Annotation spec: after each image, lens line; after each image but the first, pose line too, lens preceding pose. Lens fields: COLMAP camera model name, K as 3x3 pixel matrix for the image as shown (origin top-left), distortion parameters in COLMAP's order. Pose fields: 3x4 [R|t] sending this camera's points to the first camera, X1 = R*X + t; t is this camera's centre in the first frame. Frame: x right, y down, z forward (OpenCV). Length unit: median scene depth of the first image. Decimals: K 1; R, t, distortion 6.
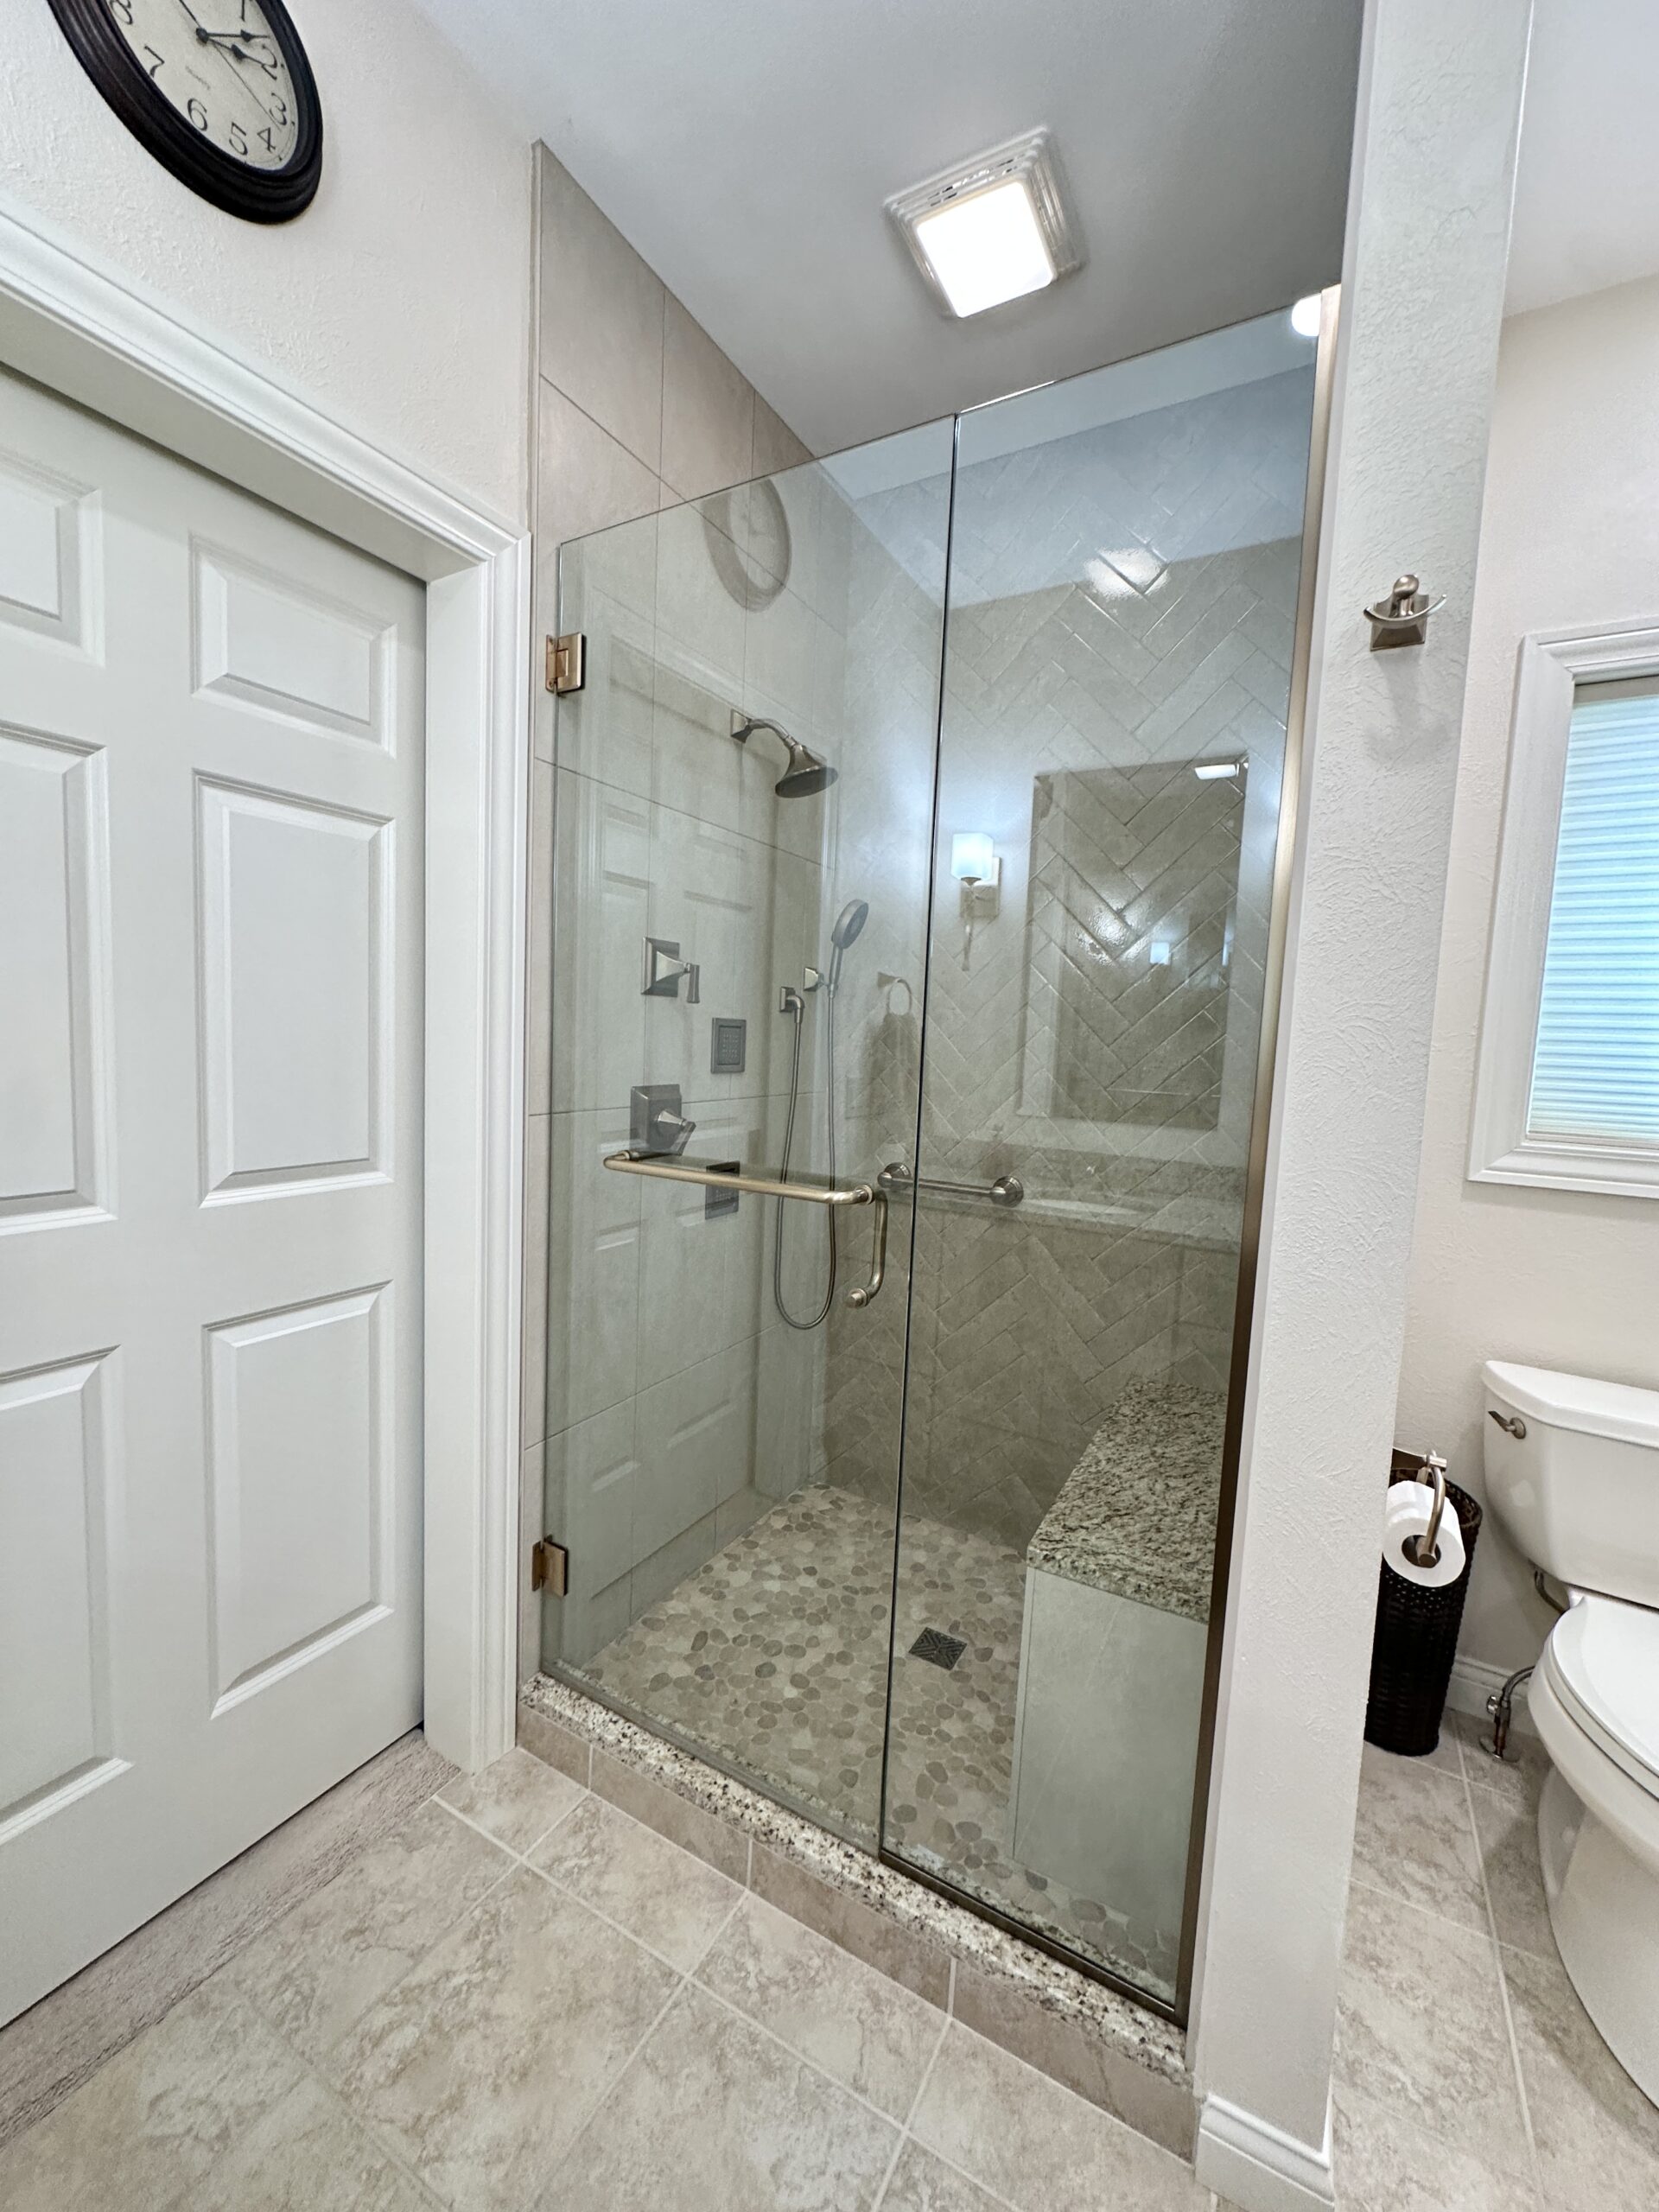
lens RADIAL K [[892.1, 0, 827.7], [0, 892.1, 1111.6], [0, 0, 1]] dist [-0.015908, 0.004205]
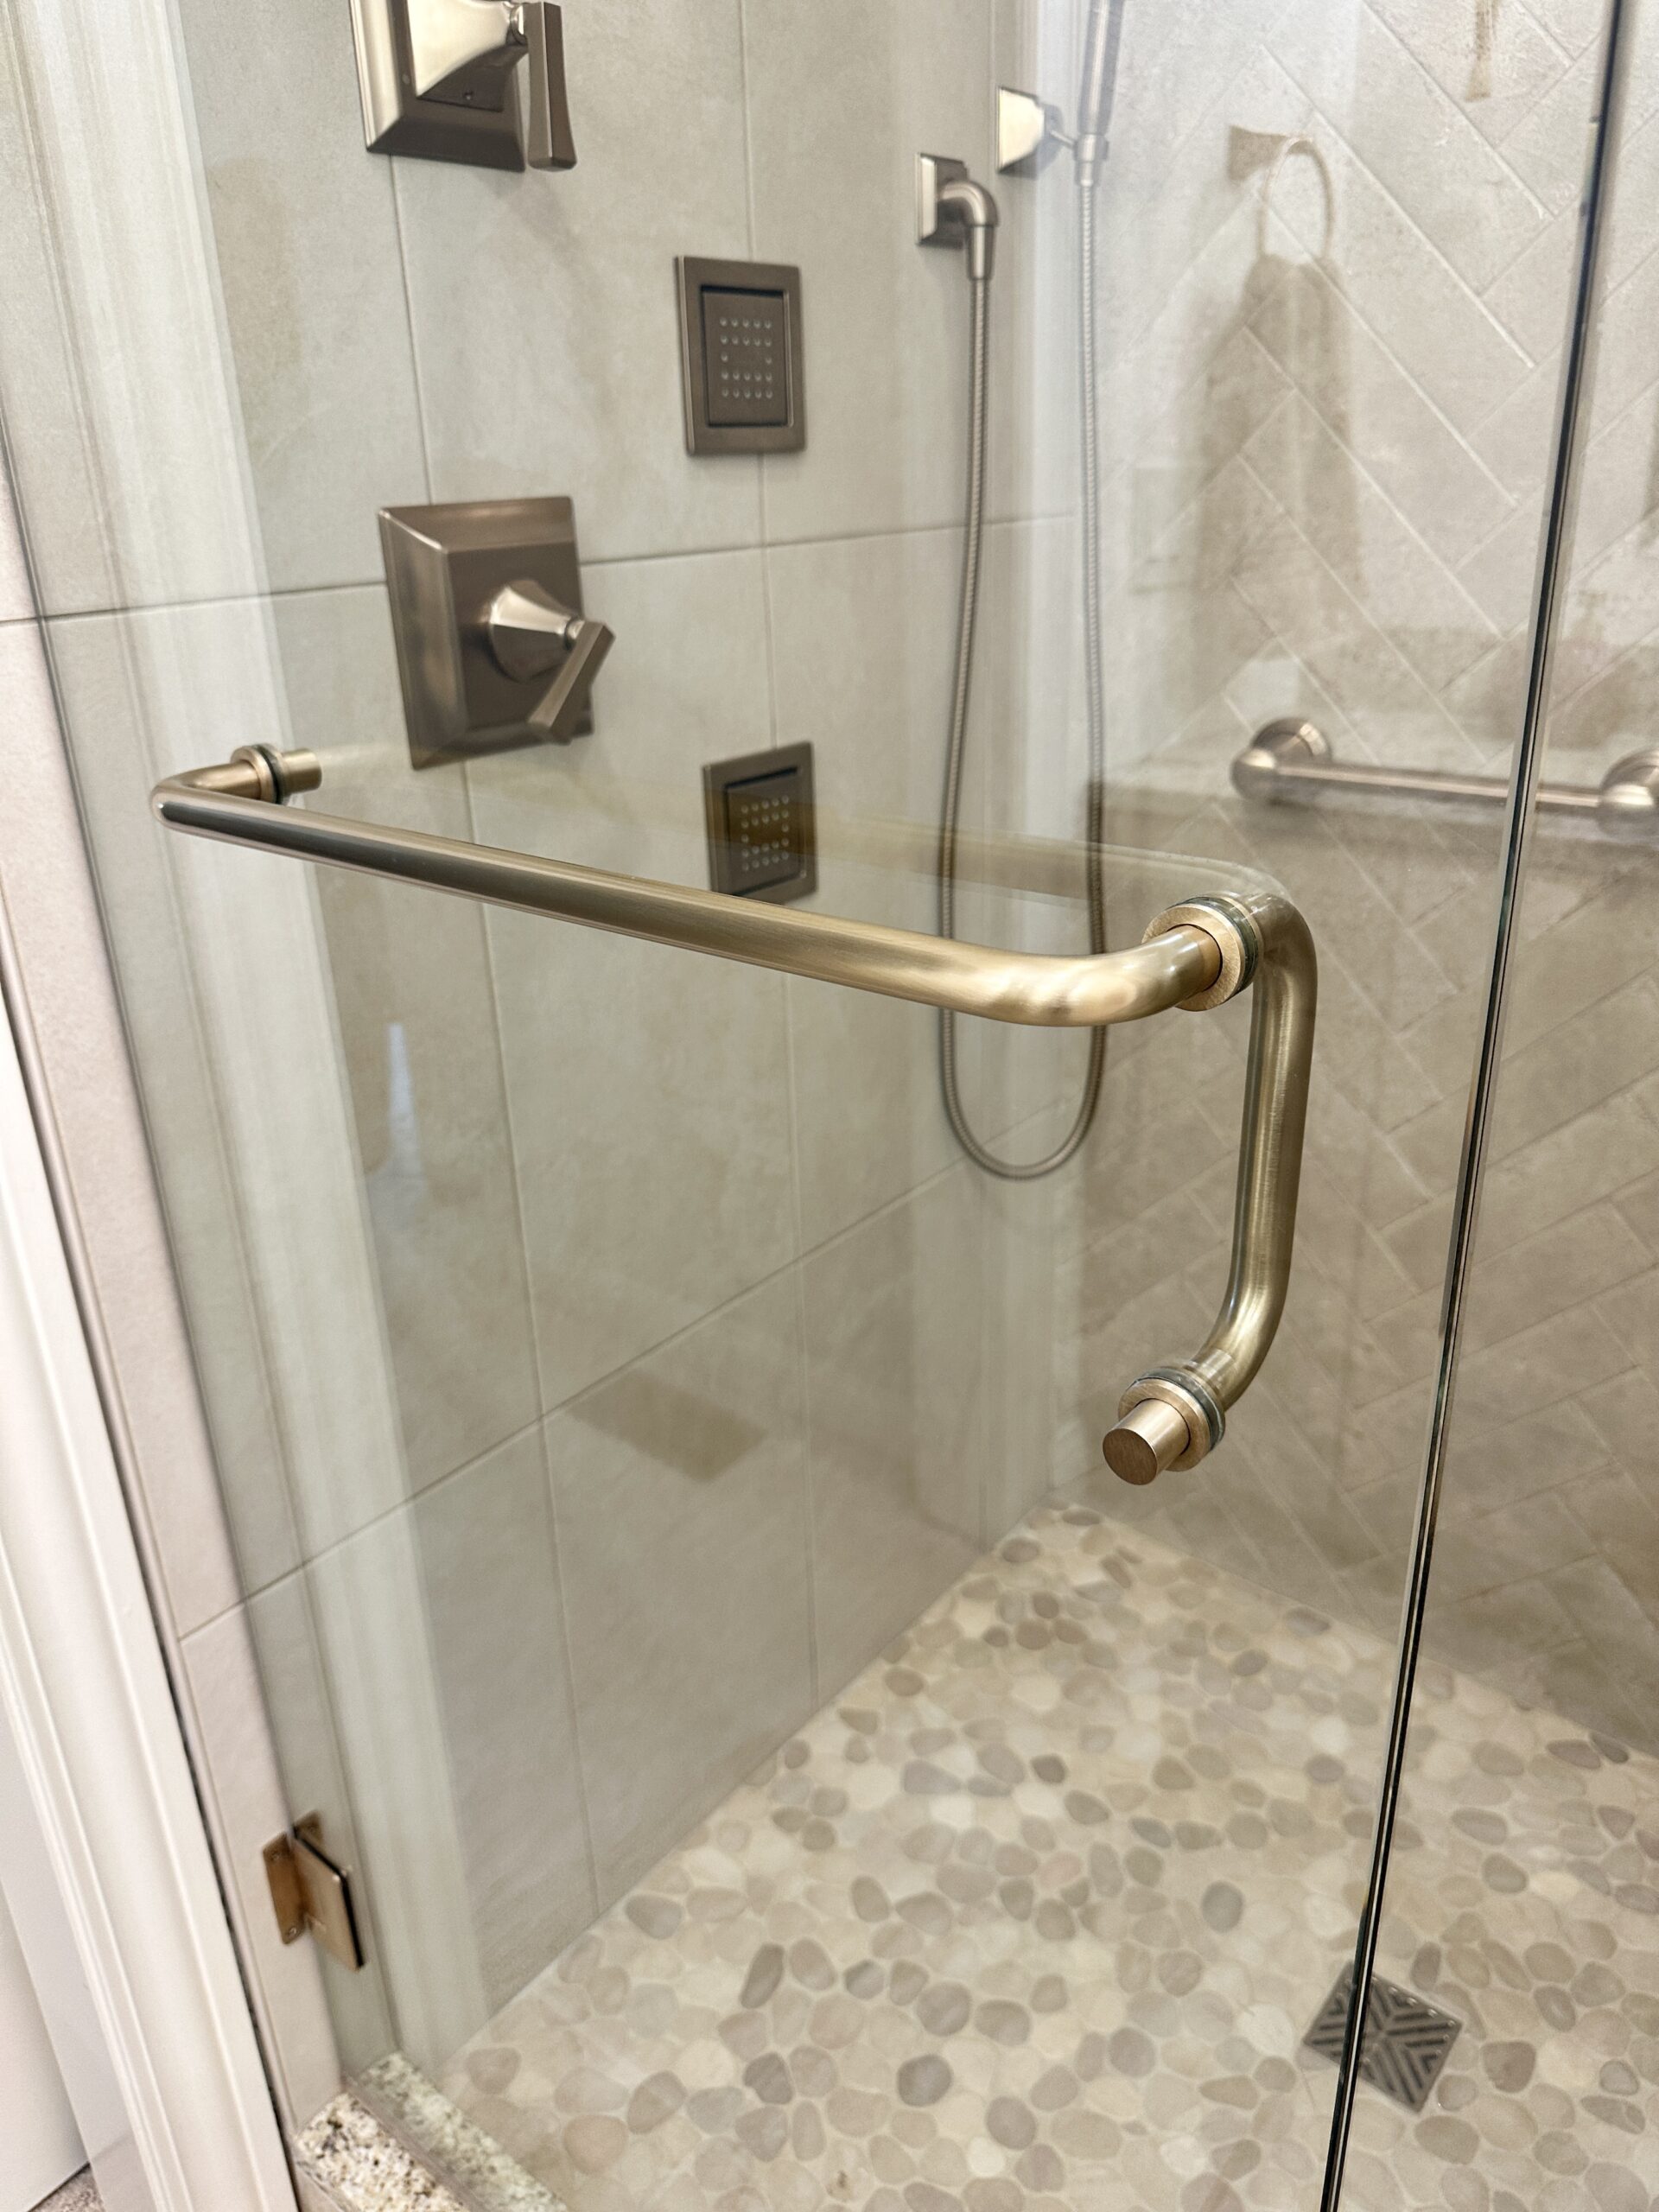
lens RADIAL K [[1568.1, 0, 845.7], [0, 1568.1, 1102.8], [0, 0, 1]] dist [0.049663, -0.069615]
pose [[0.984502, -0.007092, -0.175228, 0.018039], [0.058829, 0.954641, 0.291889, 0.014078], [0.165210, -0.297674, 0.940264, 0.414066]]
